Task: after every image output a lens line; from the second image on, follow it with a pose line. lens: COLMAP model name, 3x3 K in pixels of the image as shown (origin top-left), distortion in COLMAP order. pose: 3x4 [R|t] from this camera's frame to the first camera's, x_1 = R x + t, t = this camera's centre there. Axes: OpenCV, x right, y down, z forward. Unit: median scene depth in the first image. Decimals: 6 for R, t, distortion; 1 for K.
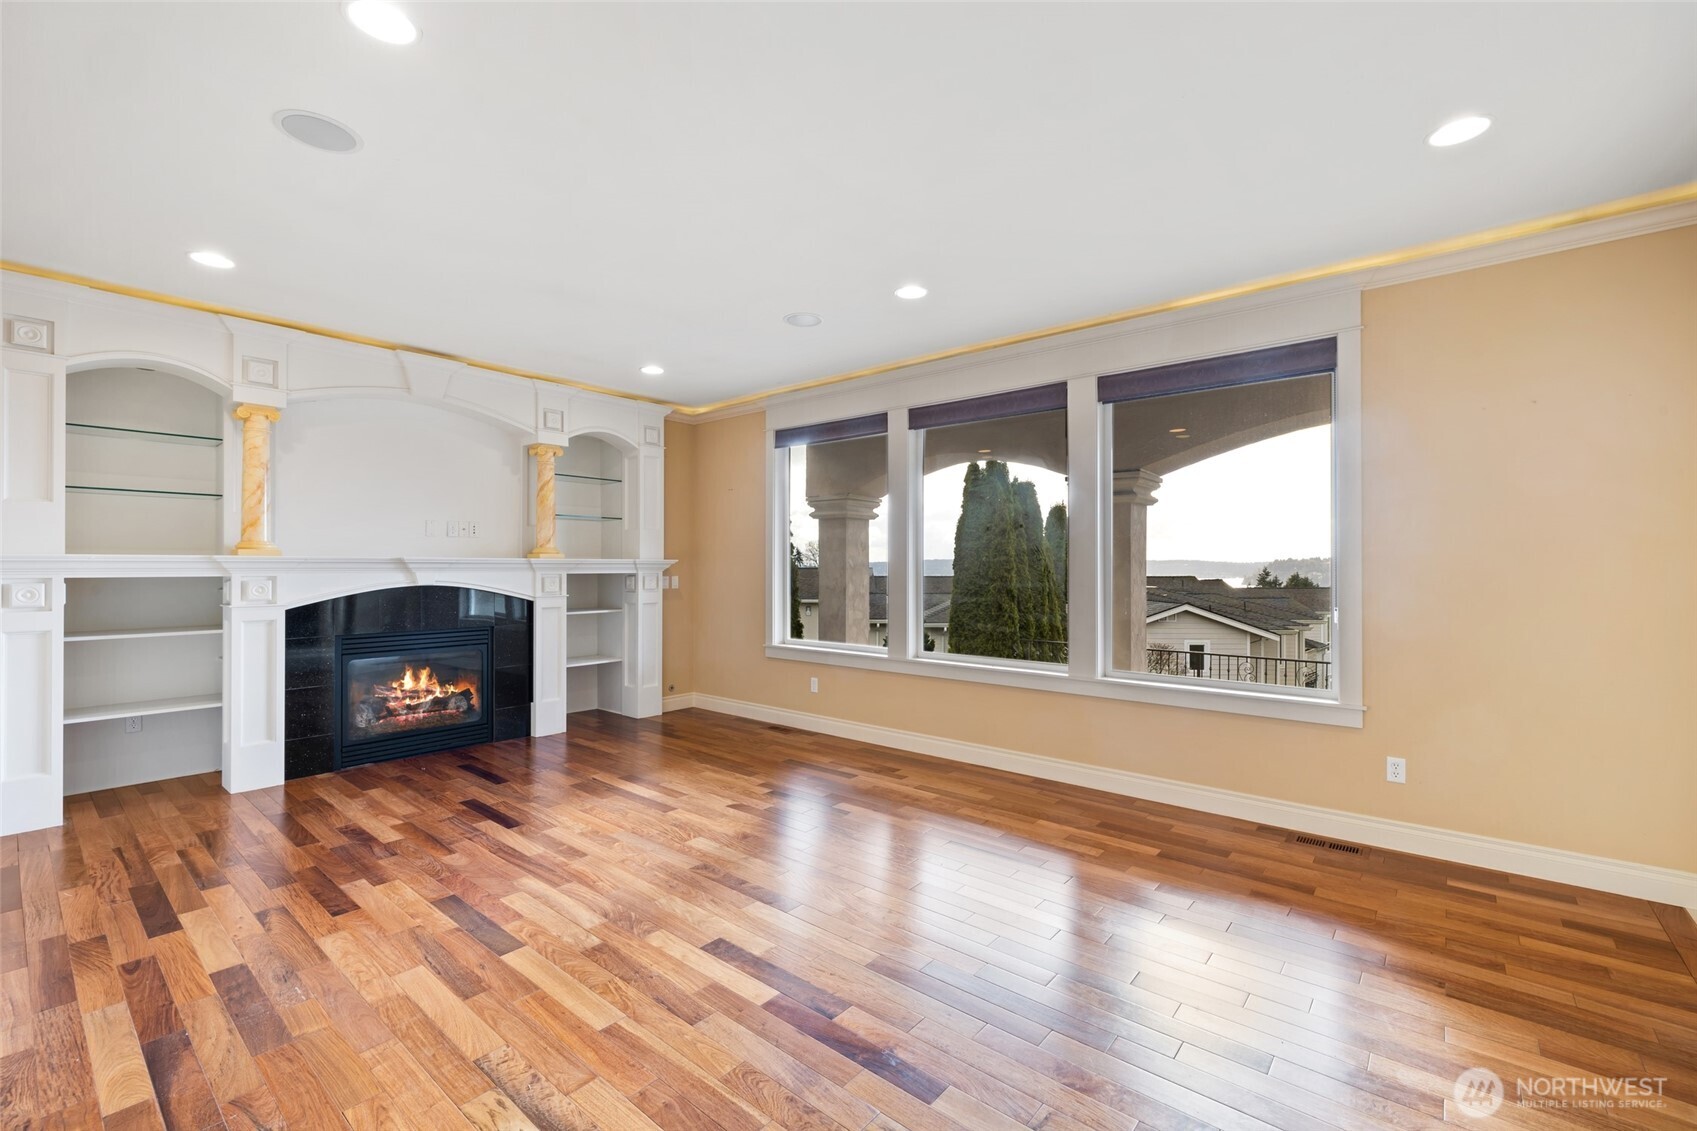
lens RADIAL K [[720.6, 0, 848.5], [0, 720.6, 566.0], [0, 0, 1]] dist [-0.002963, 0.000918]
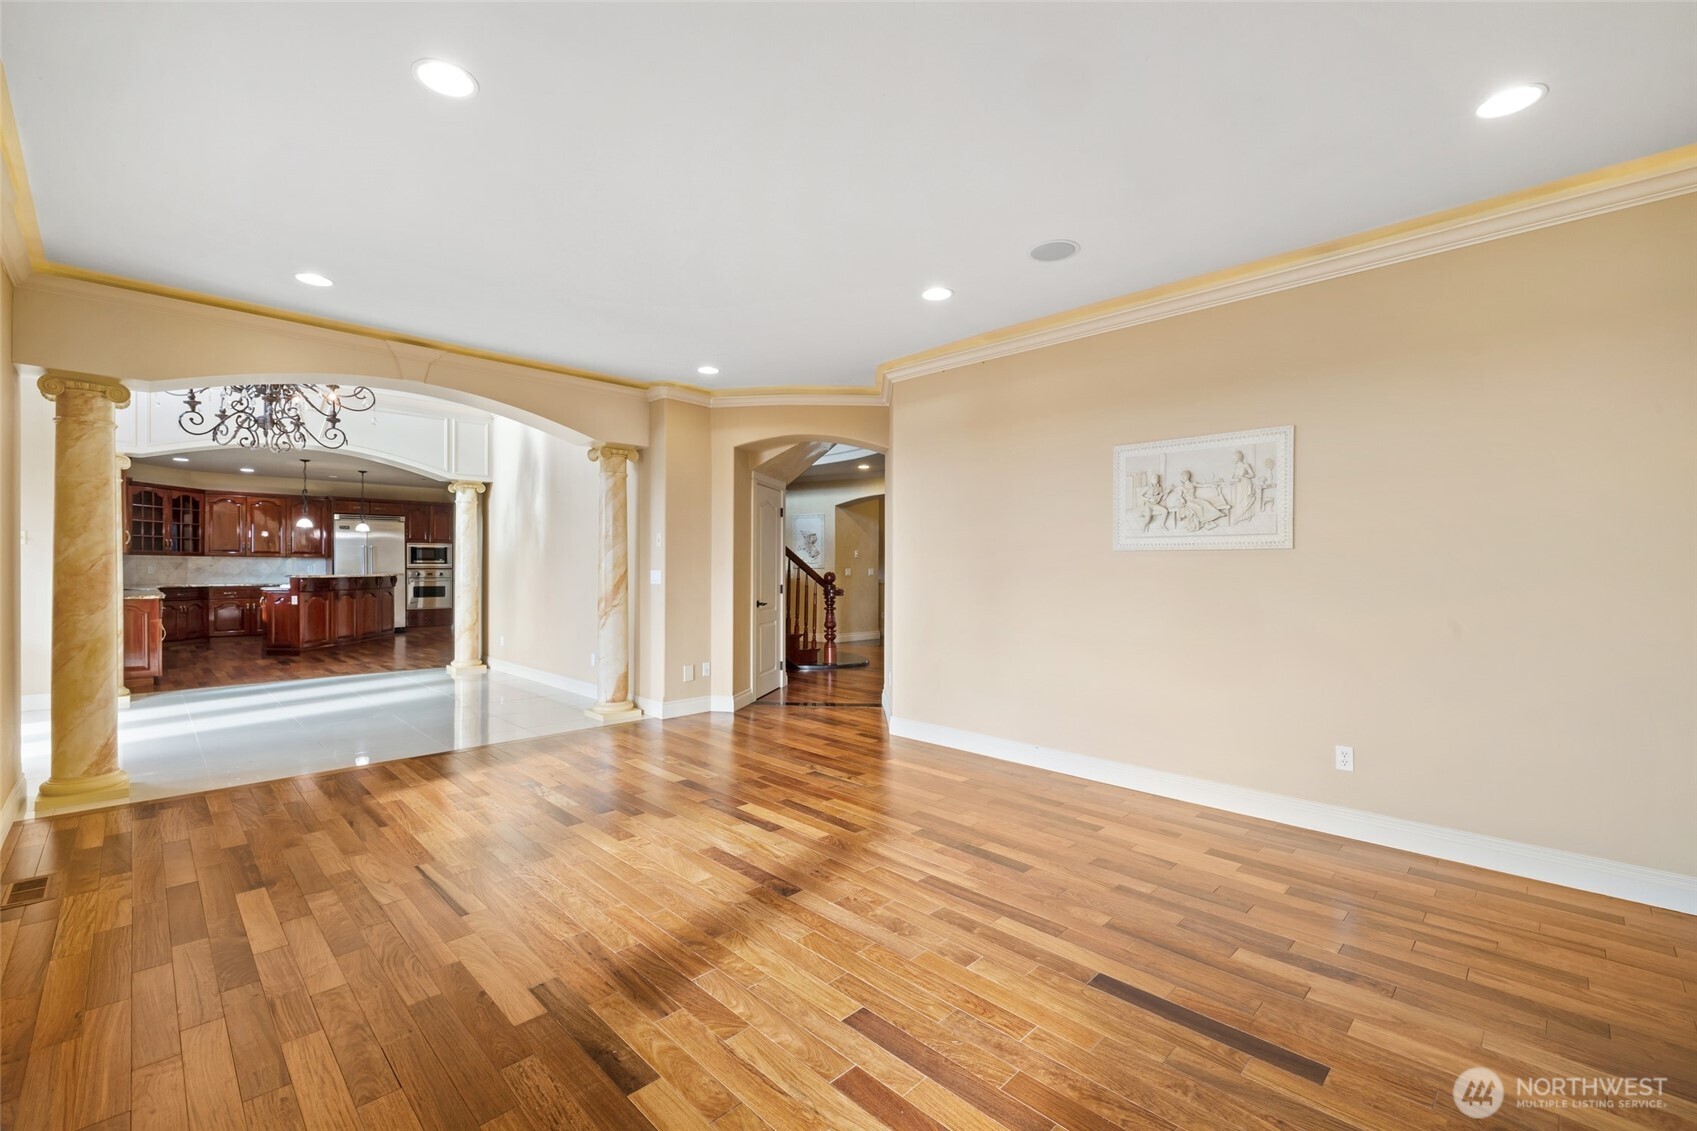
lens RADIAL K [[720.6, 0, 841.5], [0, 720.6, 568.6], [0, 0, 1]] dist [-0.002963, 0.000918]
pose [[-0.995024, -0.008185, 0.099298, -0.279286], [-0.008167, 0.999966, 0.000584, 0.016112], [-0.099299, -0.000230, -0.995058, 1.480942]]
